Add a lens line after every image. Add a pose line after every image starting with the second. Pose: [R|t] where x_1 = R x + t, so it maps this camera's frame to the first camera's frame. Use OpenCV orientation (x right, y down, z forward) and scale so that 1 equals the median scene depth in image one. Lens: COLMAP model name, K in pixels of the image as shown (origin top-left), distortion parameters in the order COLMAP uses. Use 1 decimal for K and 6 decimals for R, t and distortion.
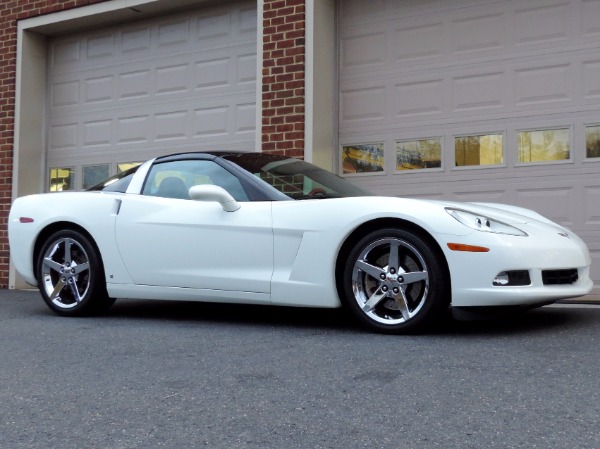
lens RADIAL K [[849.5, 0, 282.3], [0, 849.5, 248.7], [0, 0, 1]] dist [-0.016173, -0.021940]
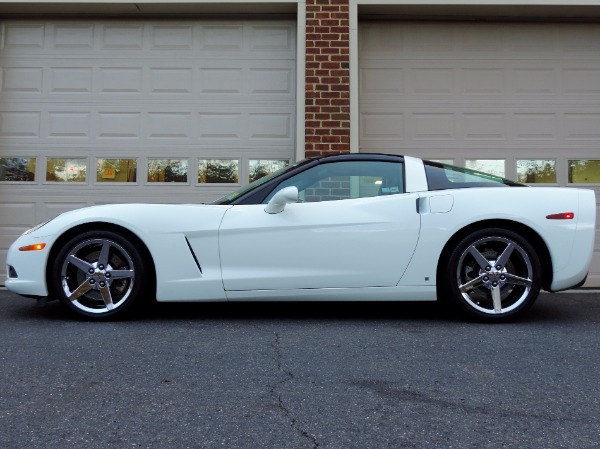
lens RADIAL K [[666.1, 0, 310.2], [0, 666.1, 195.9], [0, 0, 1]] dist [-0.016576, -0.014505]
pose [[0.838165, 0.049283, 0.543186, -0.486634], [-0.007563, 0.996864, -0.078775, 0.000439], [-0.545365, 0.061918, 0.835909, 0.288048]]
